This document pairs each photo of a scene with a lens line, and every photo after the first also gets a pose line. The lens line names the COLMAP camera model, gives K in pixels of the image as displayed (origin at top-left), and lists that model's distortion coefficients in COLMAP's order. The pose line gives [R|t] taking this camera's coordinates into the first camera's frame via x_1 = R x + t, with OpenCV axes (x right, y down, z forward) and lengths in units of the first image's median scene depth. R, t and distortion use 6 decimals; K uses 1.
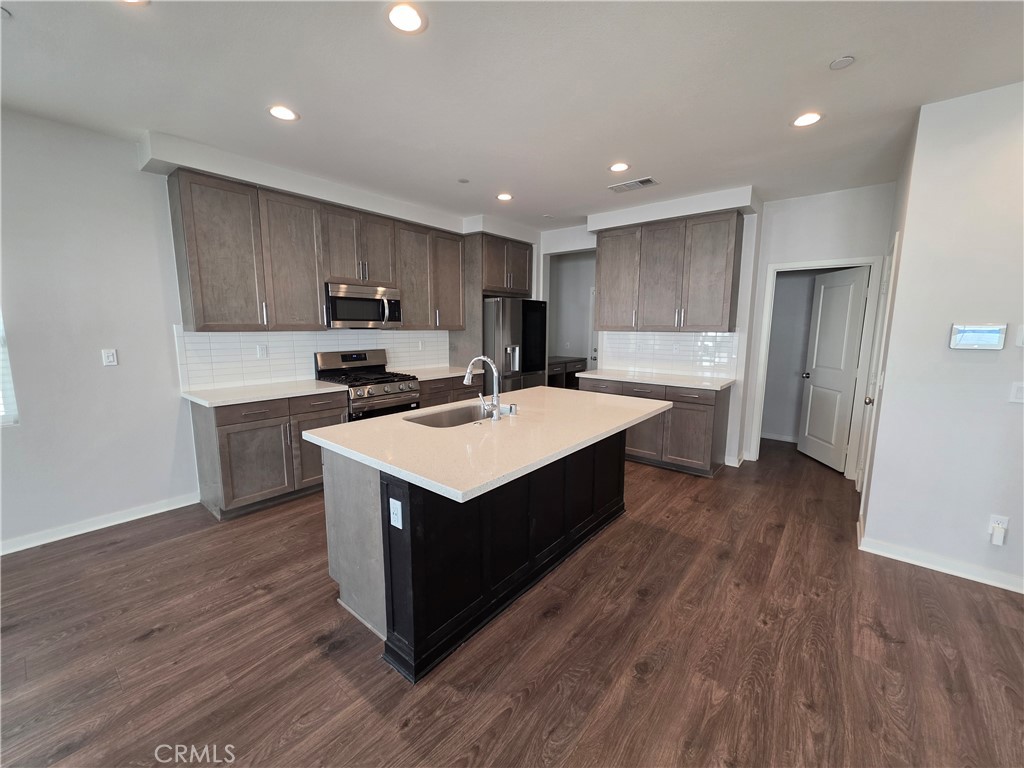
lens RADIAL K [[409.1, 0, 513.8], [0, 409.1, 379.1], [0, 0, 1]] dist [0.000720, -0.000086]
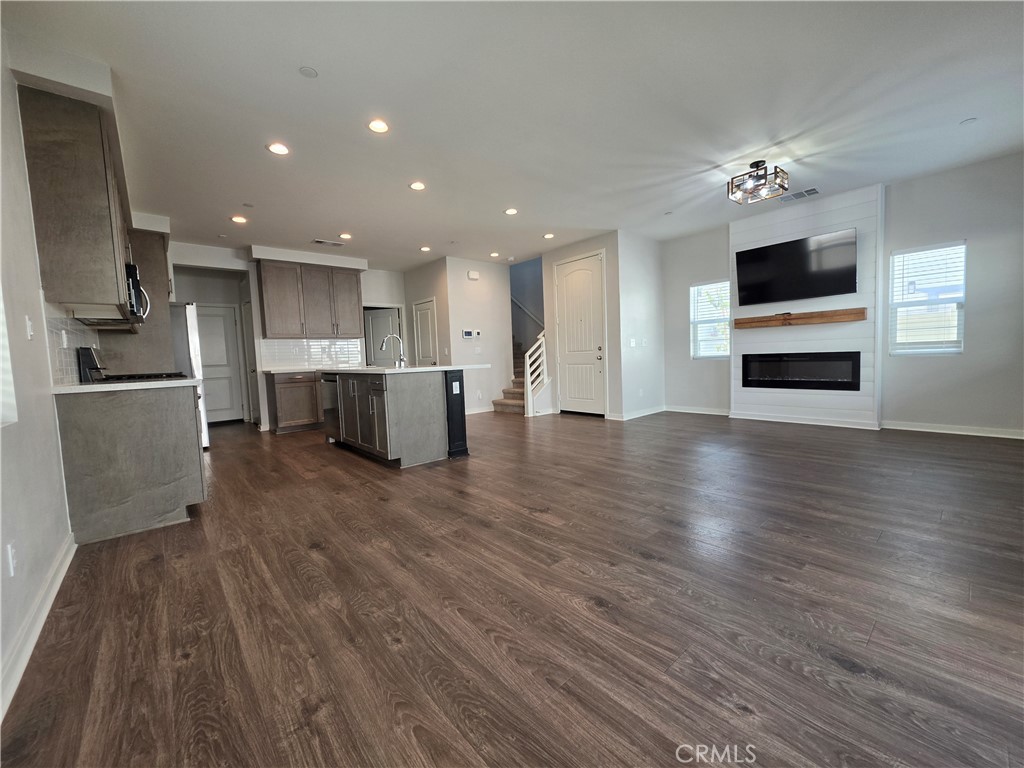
lens RADIAL K [[409.1, 0, 513.6], [0, 409.1, 384.1], [0, 0, 1]] dist [0.000720, -0.000086]
pose [[0.170483, -0.081402, 0.981992, -1.906895], [0.175303, 0.983189, 0.051067, 0.178283], [-0.969641, 0.163440, 0.181888, 0.160211]]
